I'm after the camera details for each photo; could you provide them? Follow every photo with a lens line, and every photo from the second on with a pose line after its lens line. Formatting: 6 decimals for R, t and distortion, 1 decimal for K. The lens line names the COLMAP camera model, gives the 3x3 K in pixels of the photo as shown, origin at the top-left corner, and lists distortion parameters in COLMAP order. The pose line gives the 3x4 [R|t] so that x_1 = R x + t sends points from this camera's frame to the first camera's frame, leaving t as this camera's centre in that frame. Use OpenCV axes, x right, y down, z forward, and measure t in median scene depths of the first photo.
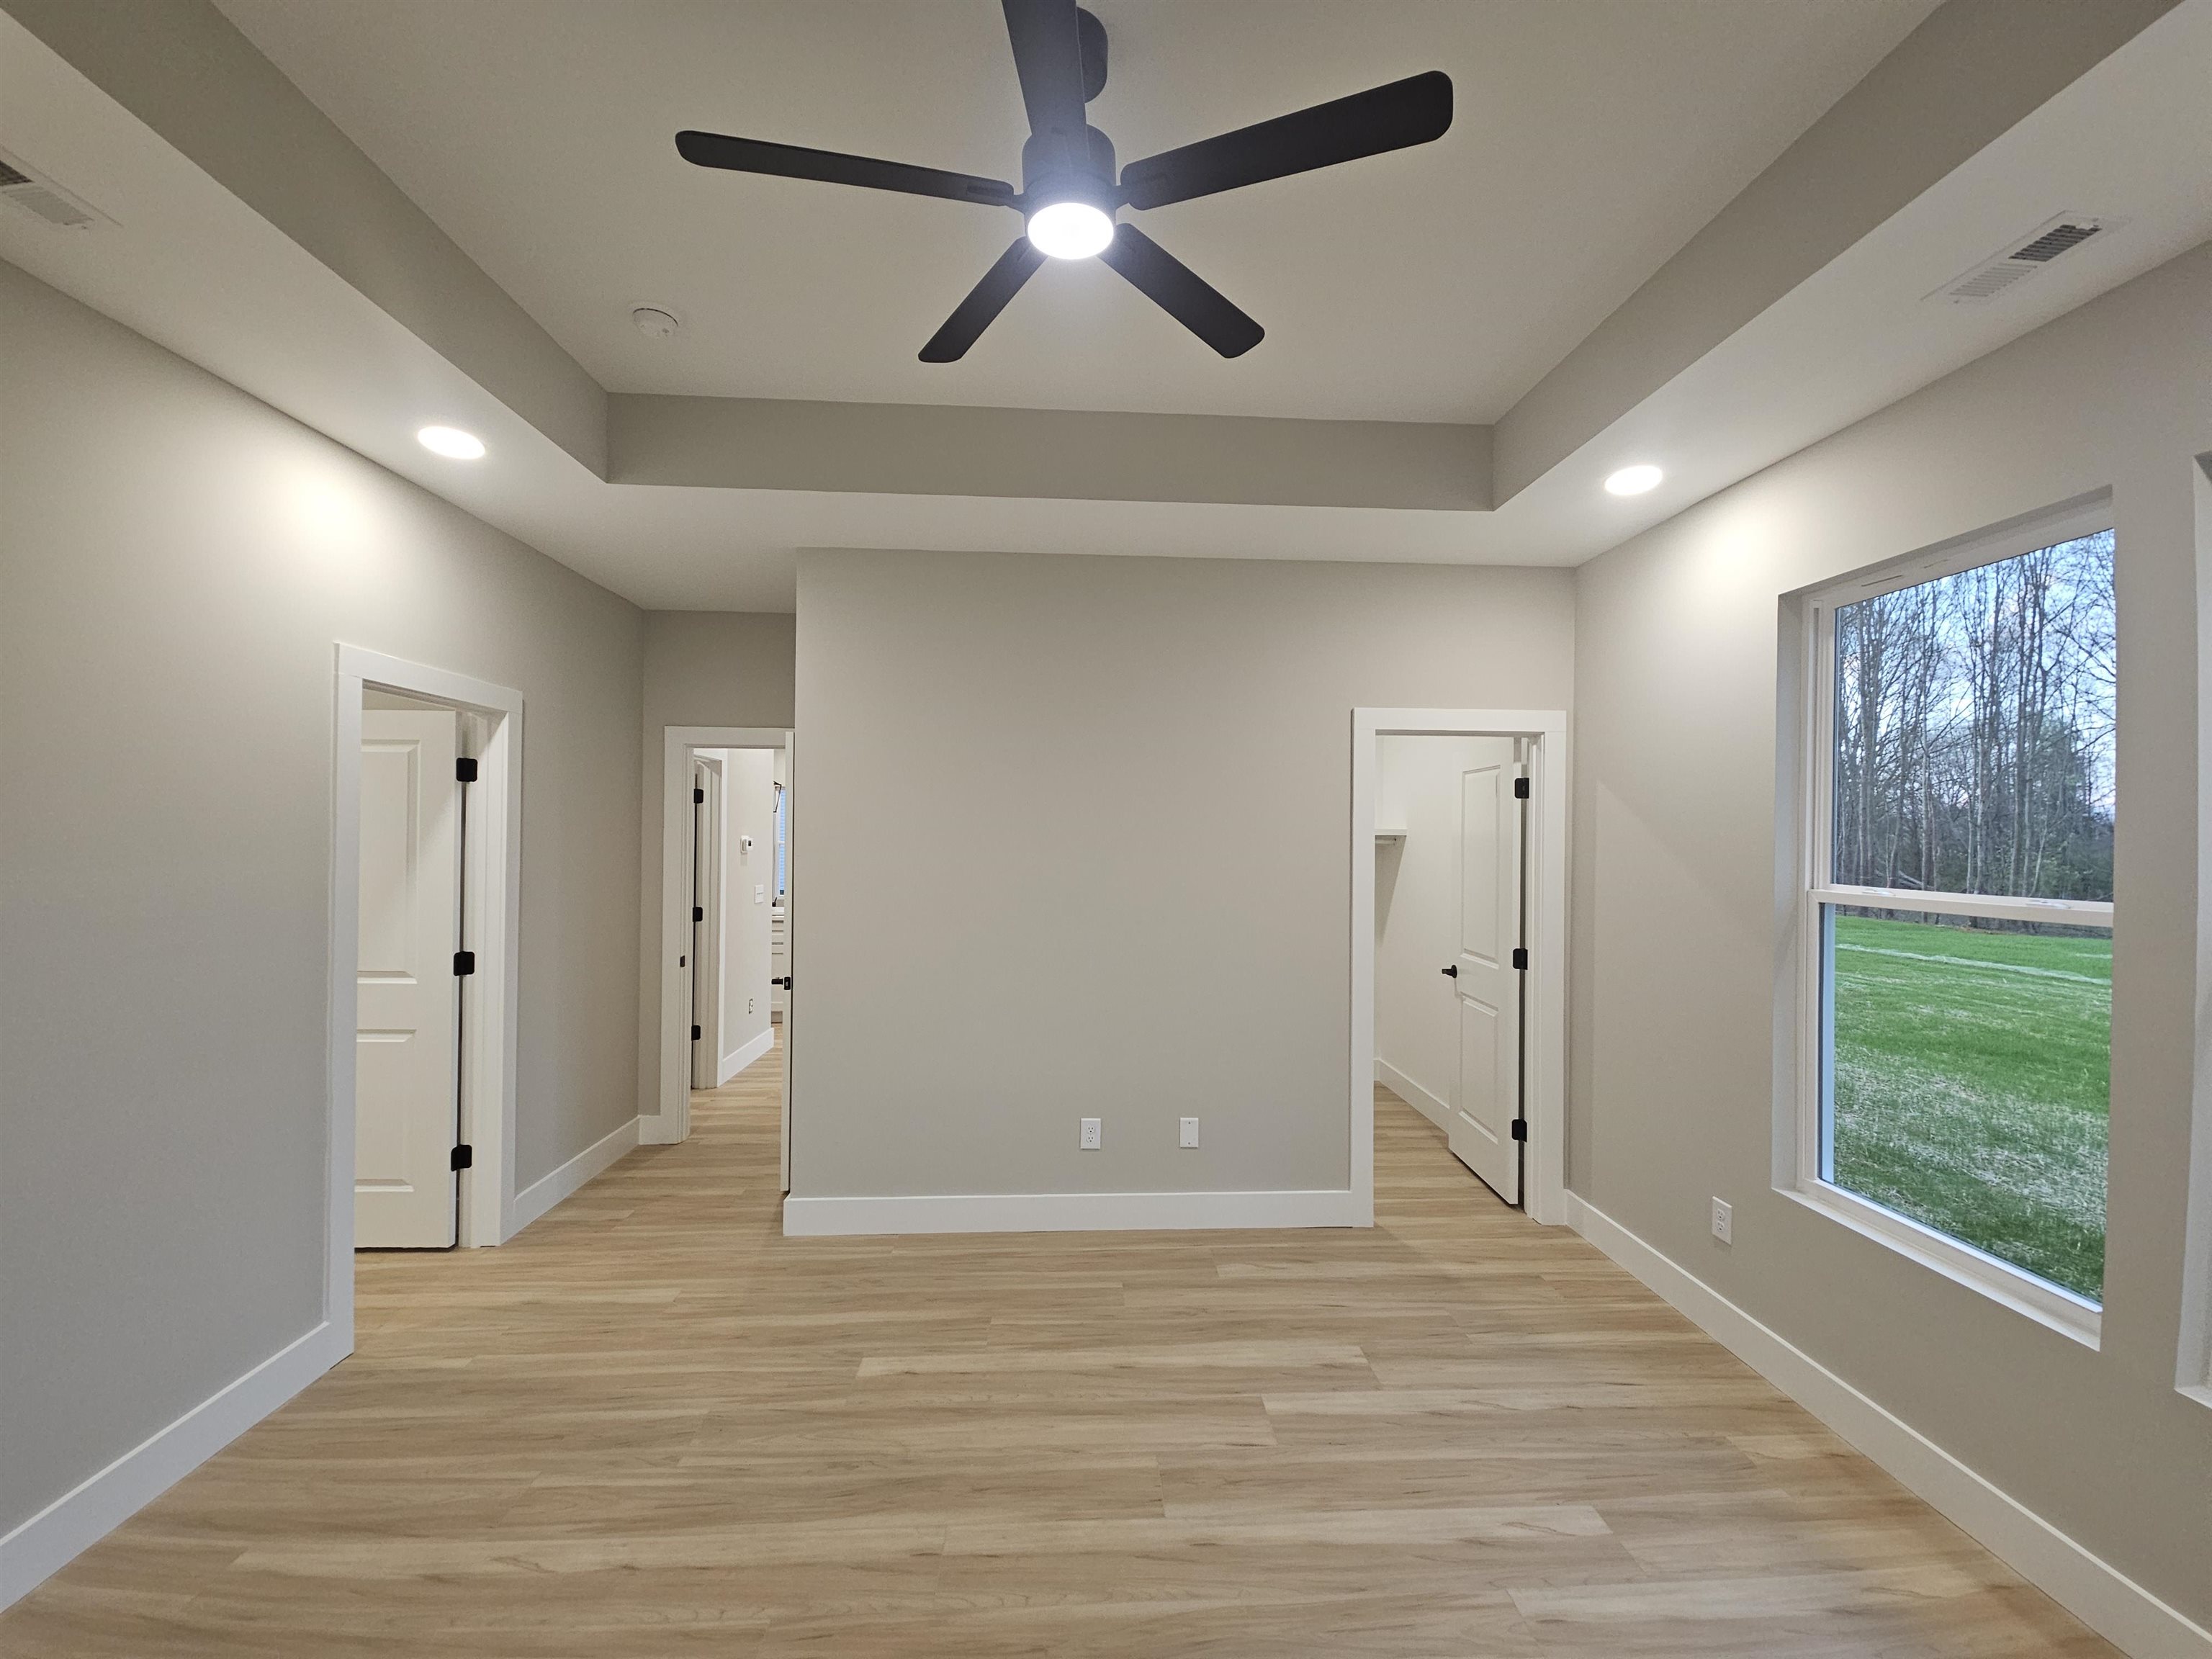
lens RADIAL K [[904.1, 0, 1114.8], [0, 904.1, 824.1], [0, 0, 1]] dist [0.002021, -0.000555]
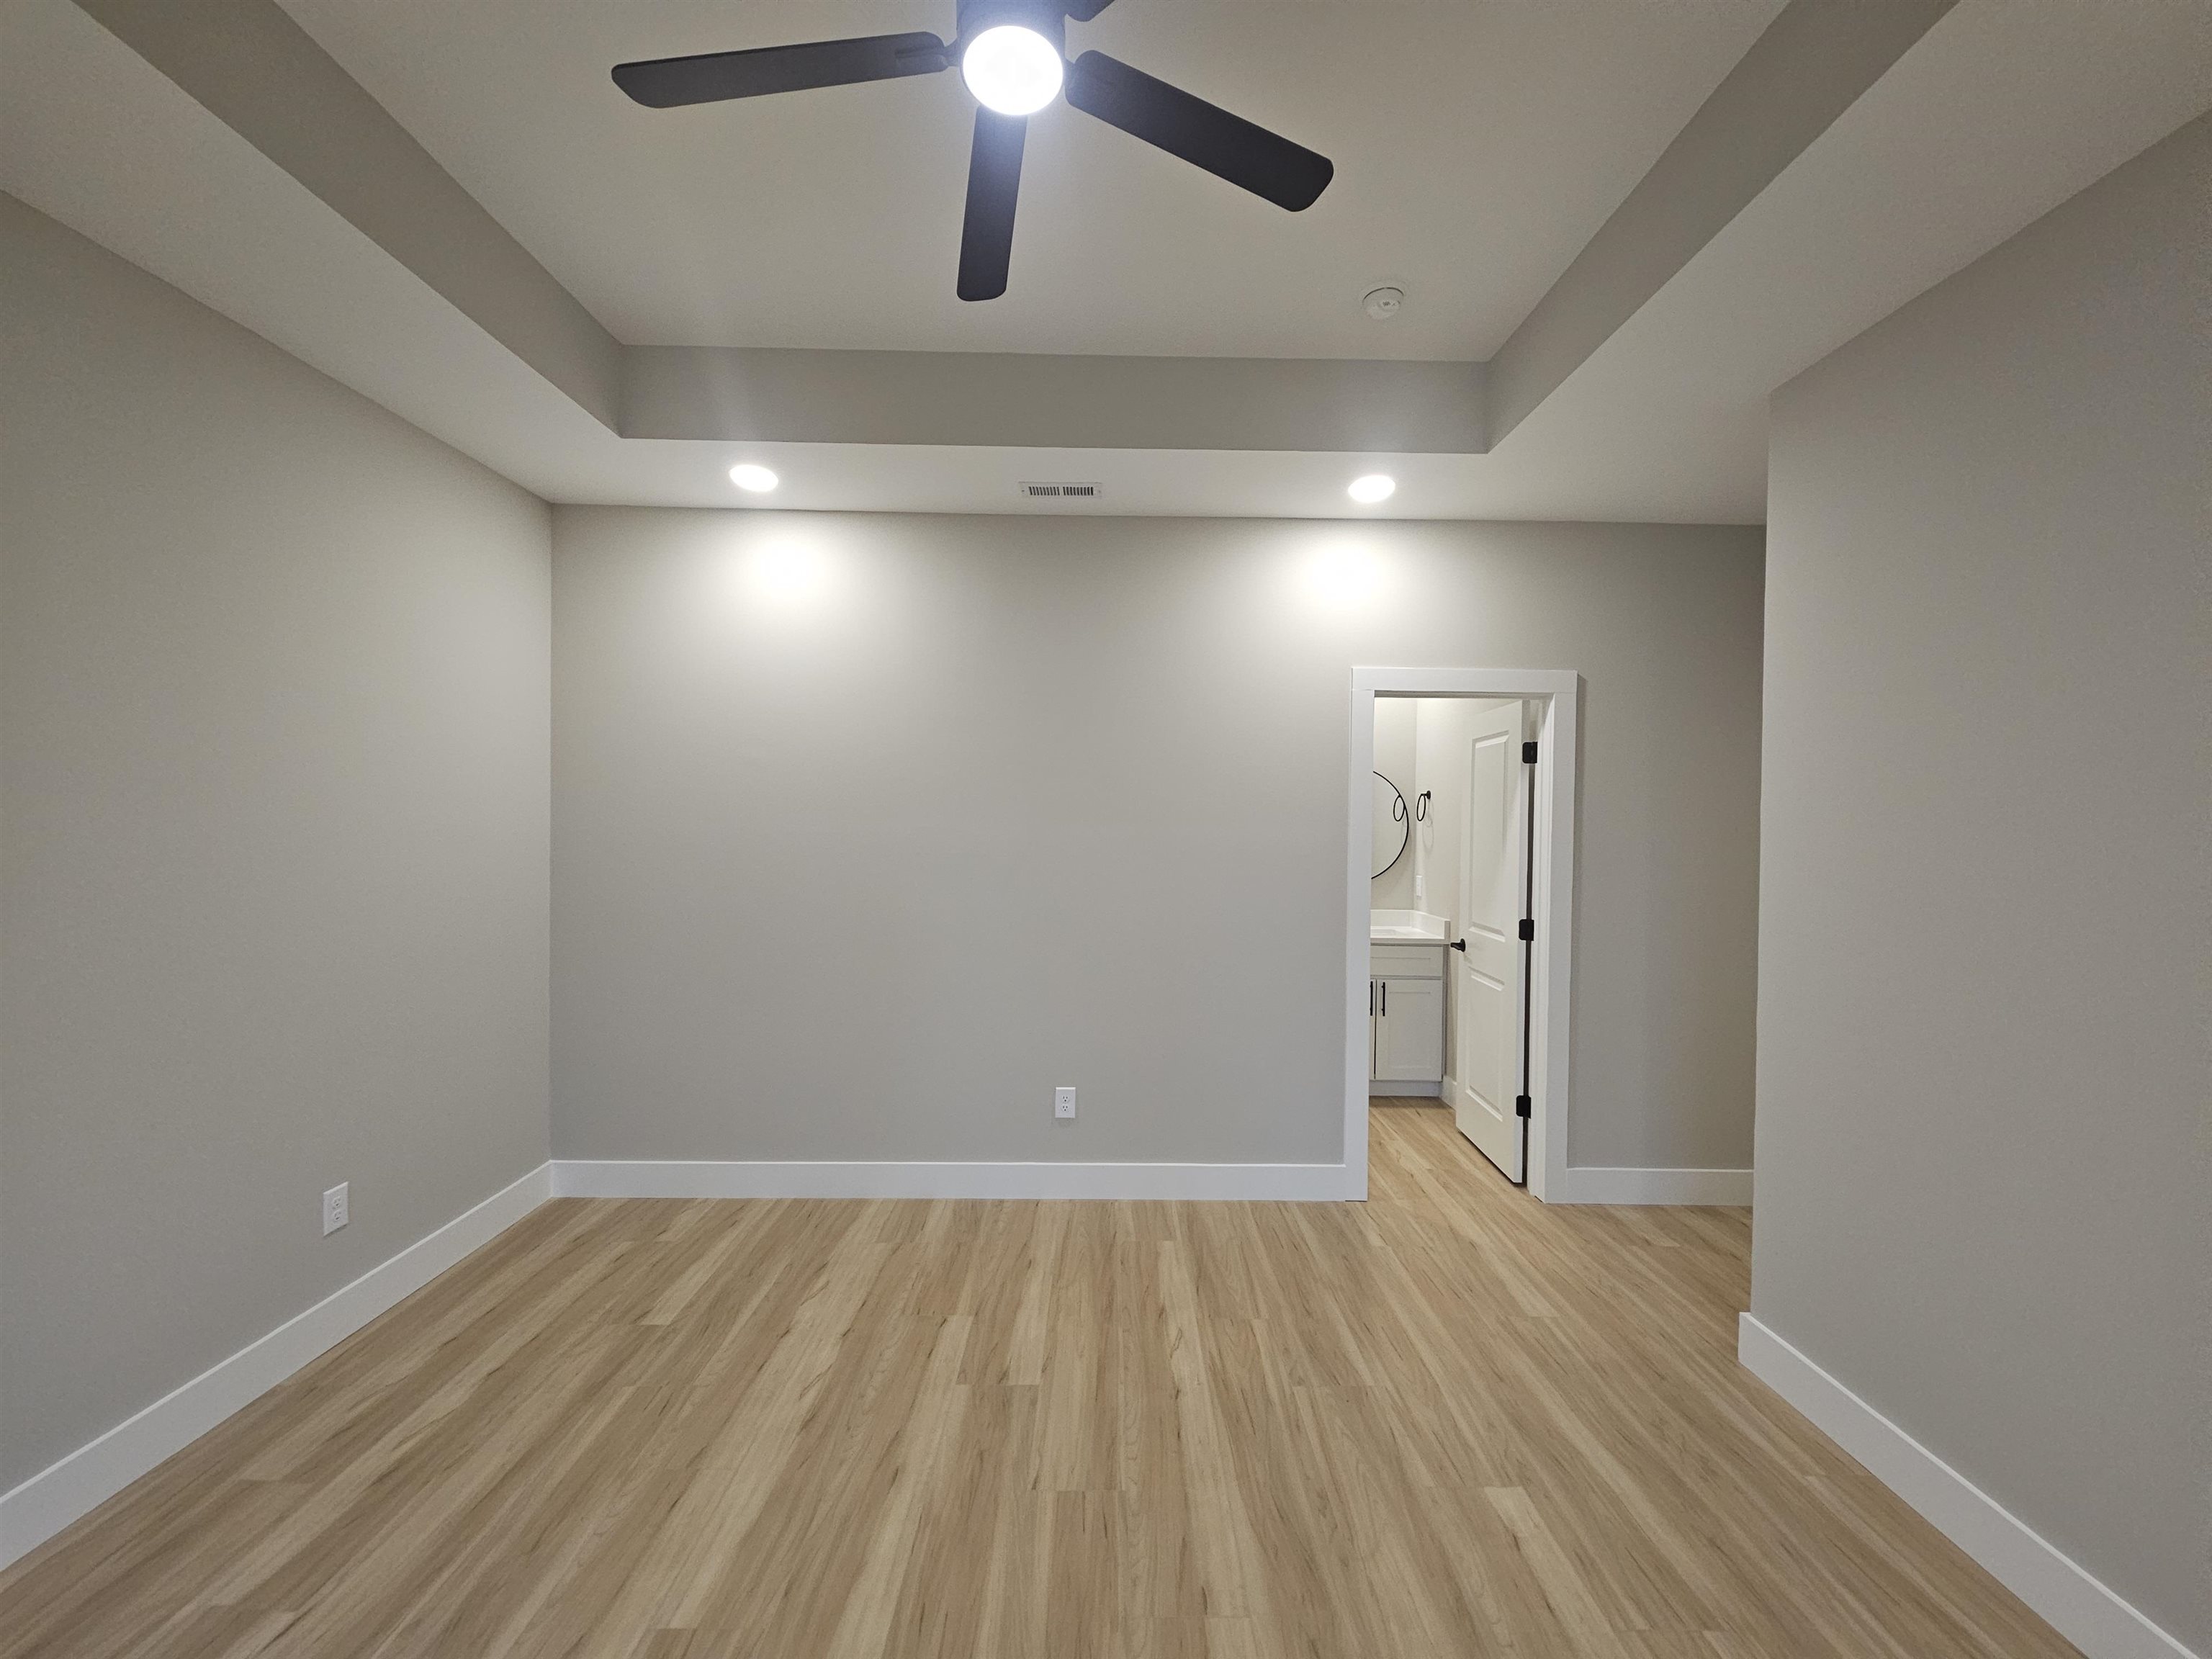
lens RADIAL K [[904.1, 0, 1117.3], [0, 904.1, 830.3], [0, 0, 1]] dist [0.002021, -0.000555]
pose [[-0.050885, 0.001048, -0.998704, 0.460975], [-0.001336, 0.999998, 0.001117, 0.038459], [0.998704, 0.001391, -0.050884, 0.654909]]
